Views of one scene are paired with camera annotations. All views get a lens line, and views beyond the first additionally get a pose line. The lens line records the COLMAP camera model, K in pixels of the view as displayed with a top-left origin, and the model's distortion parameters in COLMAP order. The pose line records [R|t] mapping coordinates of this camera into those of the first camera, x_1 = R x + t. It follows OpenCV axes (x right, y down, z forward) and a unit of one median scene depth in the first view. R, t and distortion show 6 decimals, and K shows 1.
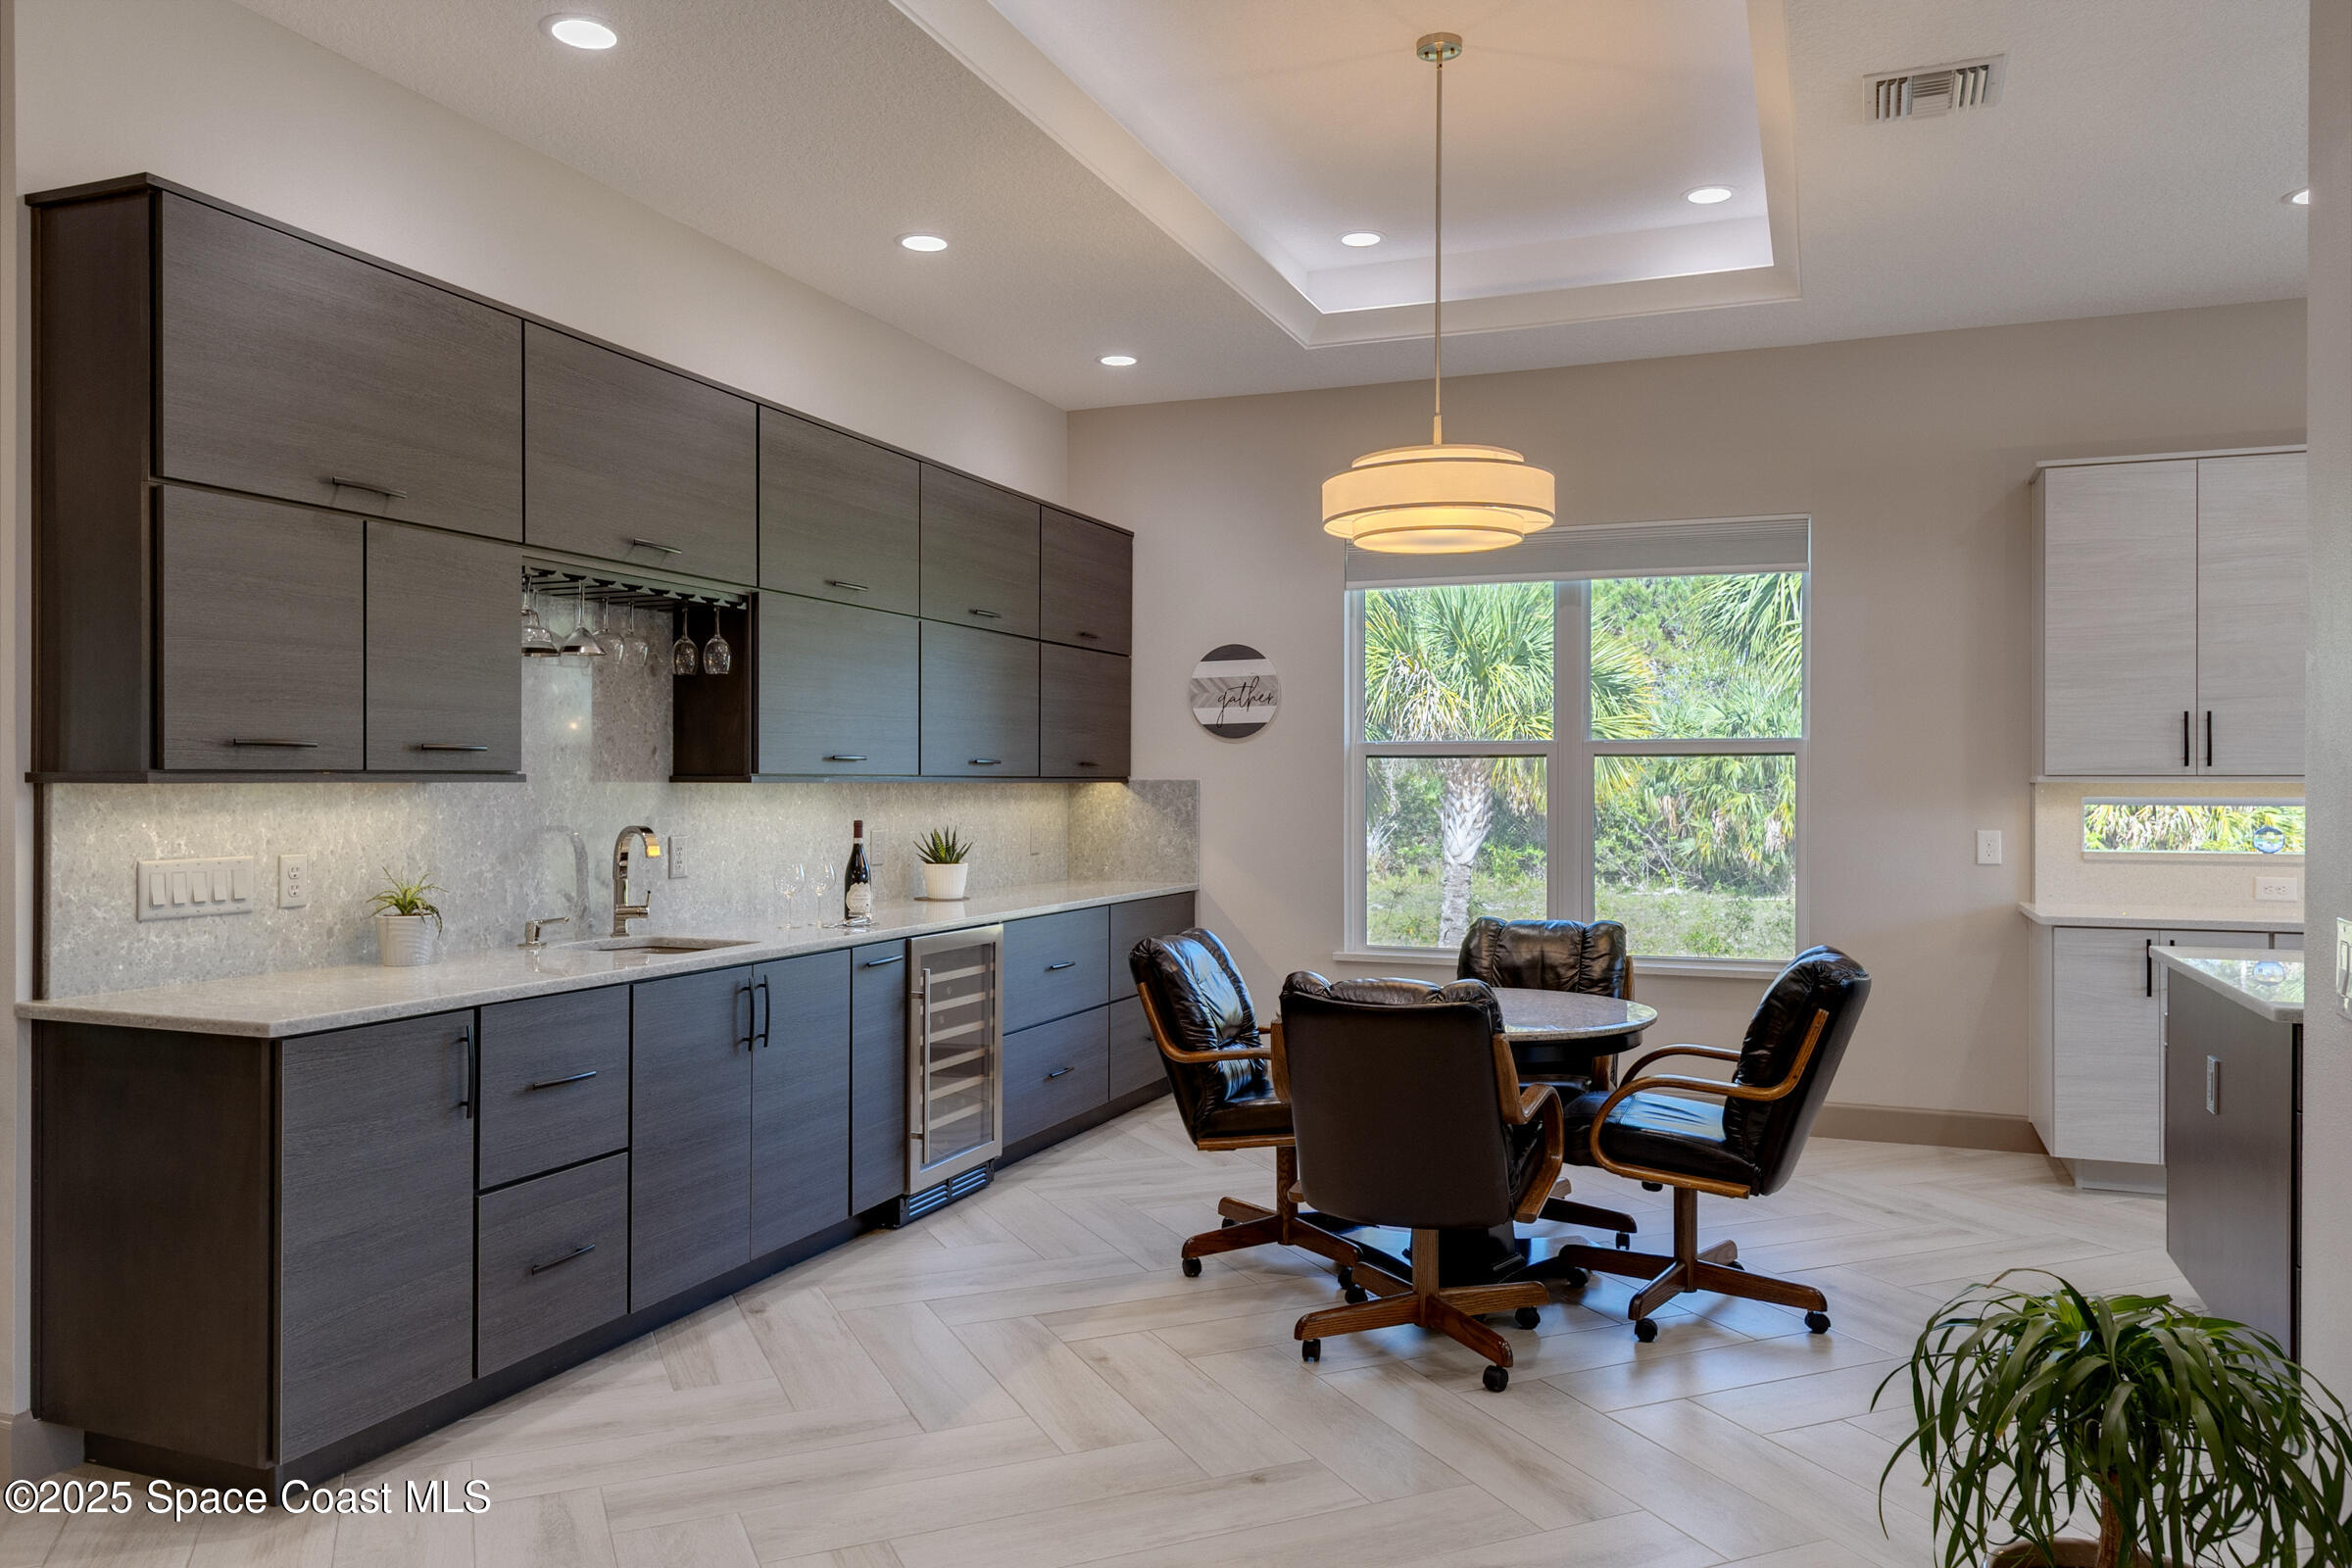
lens RADIAL K [[1604.7, 0, 1176.0], [0, 1604.7, 784.0], [0, 0, 1]] dist [-0.000885, 0.000429]
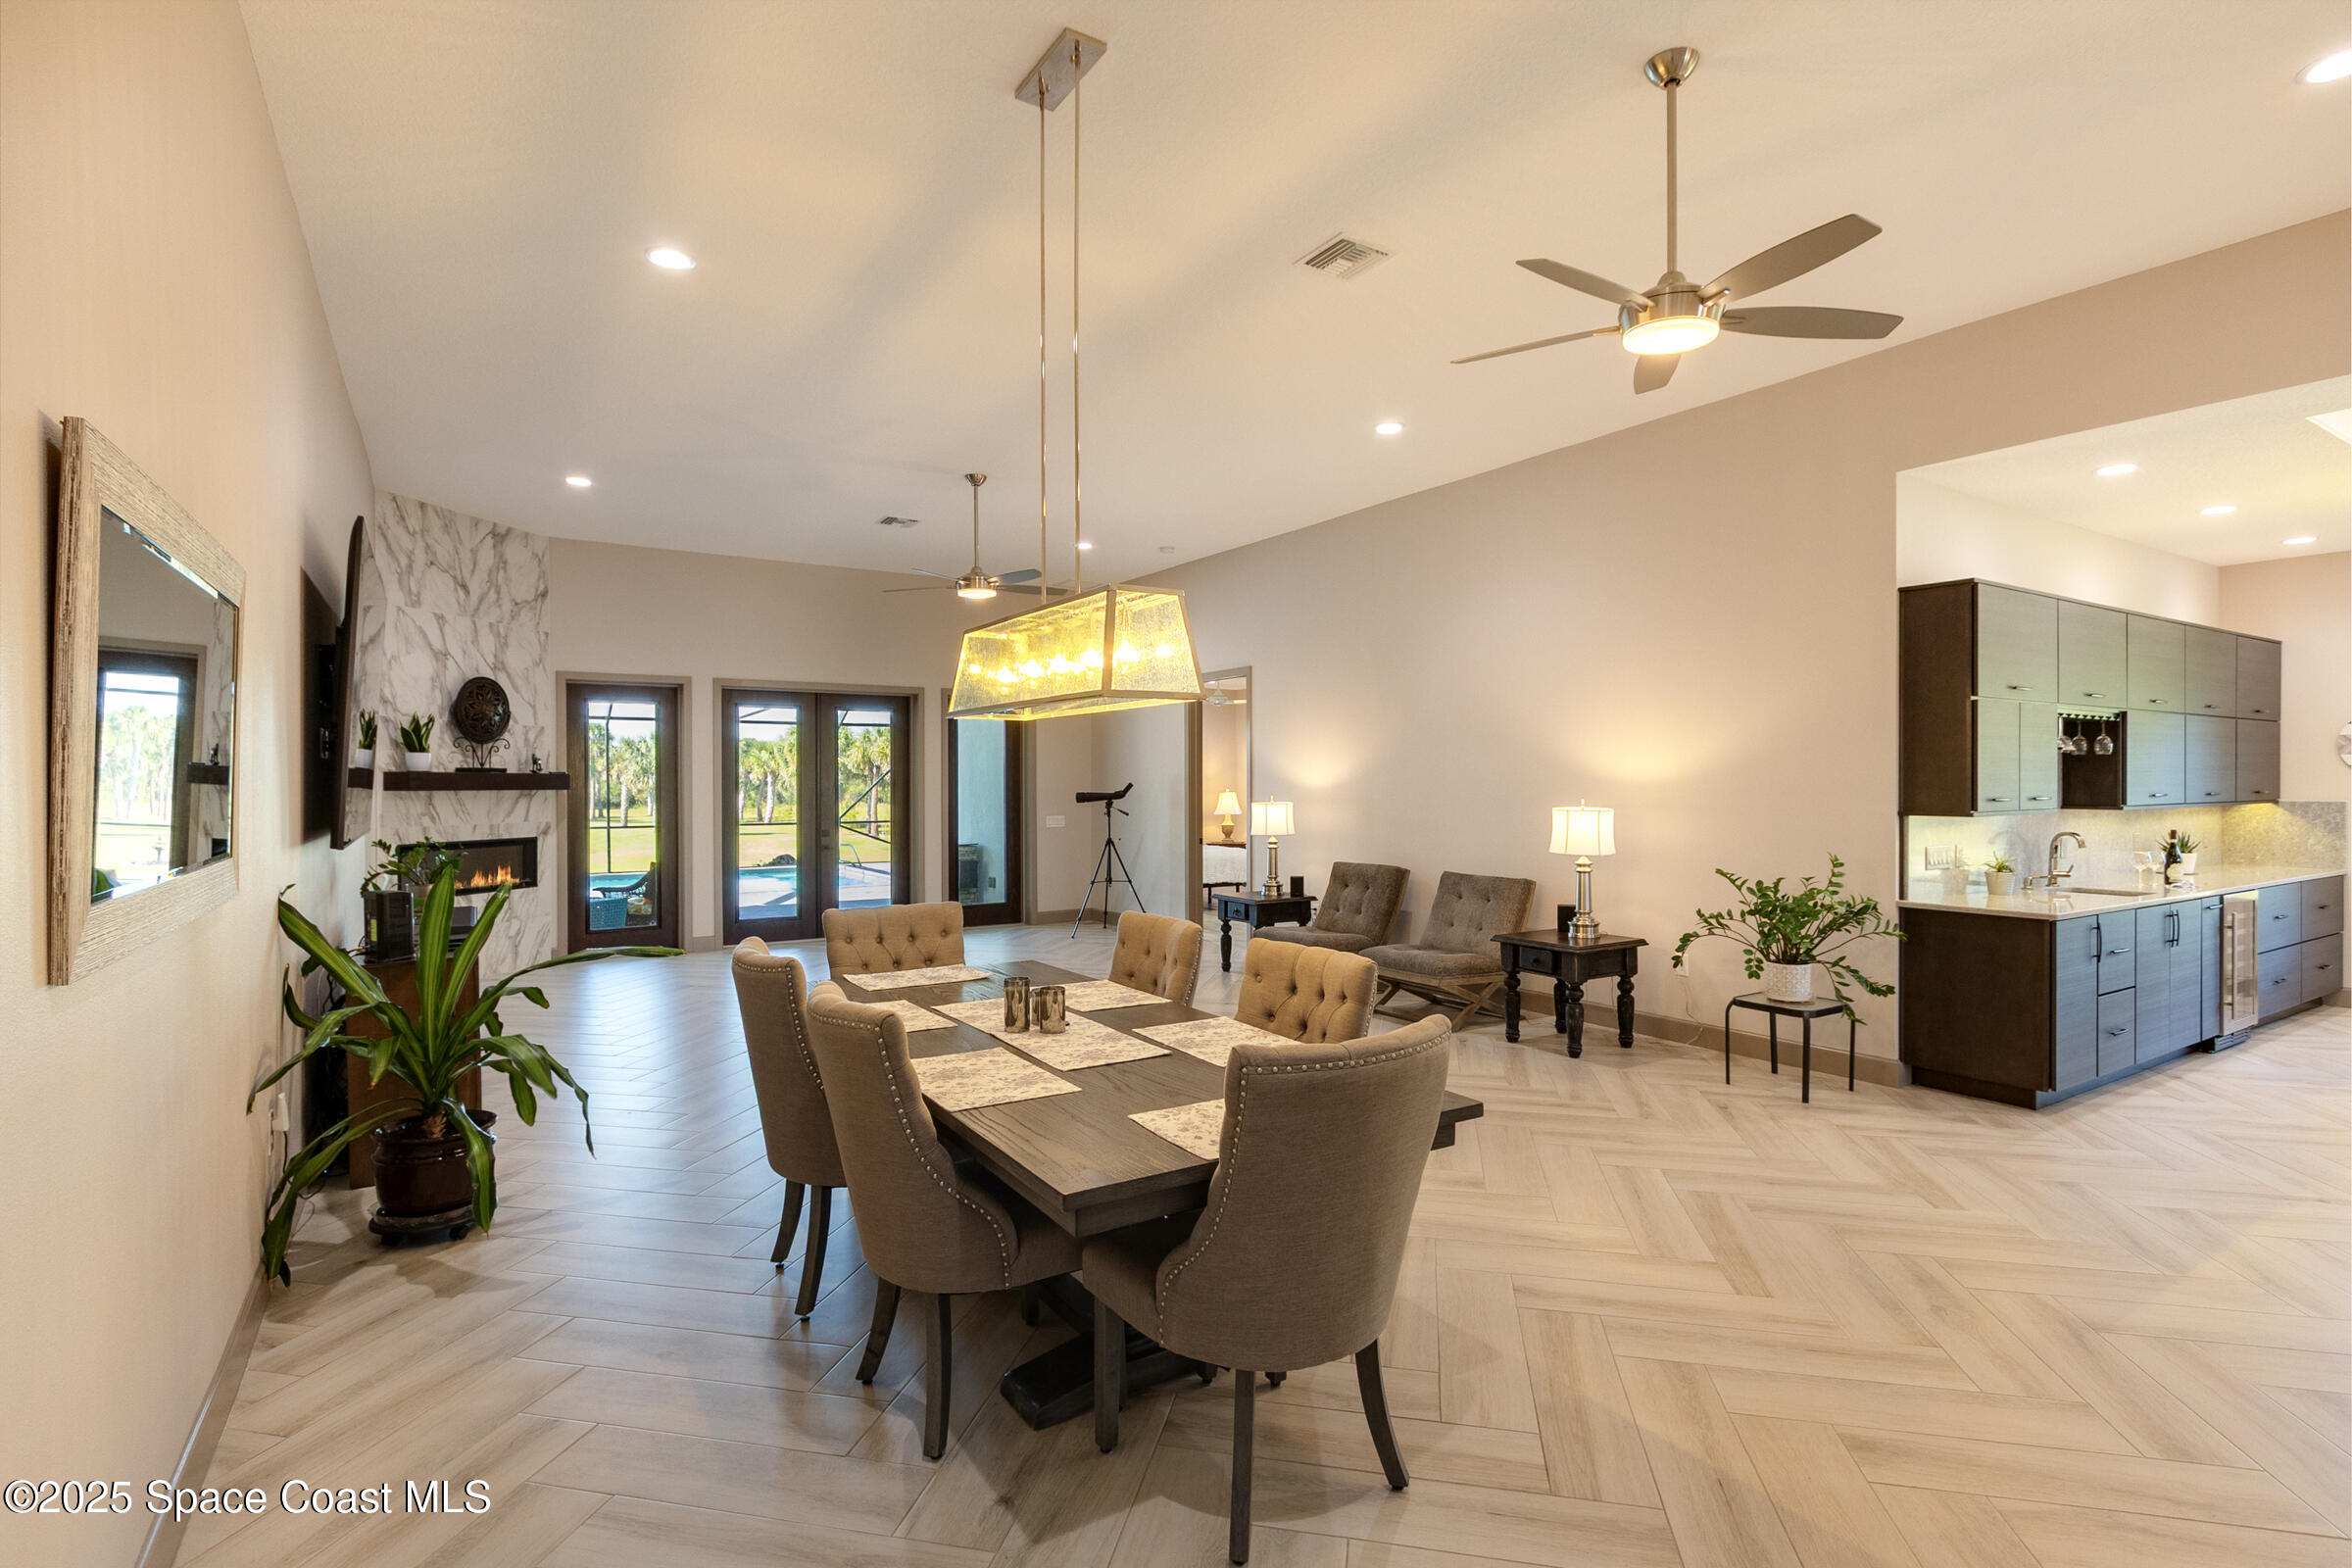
lens RADIAL K [[1095.9, 0, 1176.0], [0, 1095.9, 784.0], [0, 0, 1]] dist [0.006147, -0.000281]
pose [[0.811630, -0.000733, -0.584172, -0.408123], [0.003612, 0.999986, 0.003765, -0.040572], [0.584161, -0.005166, 0.811621, -0.730091]]
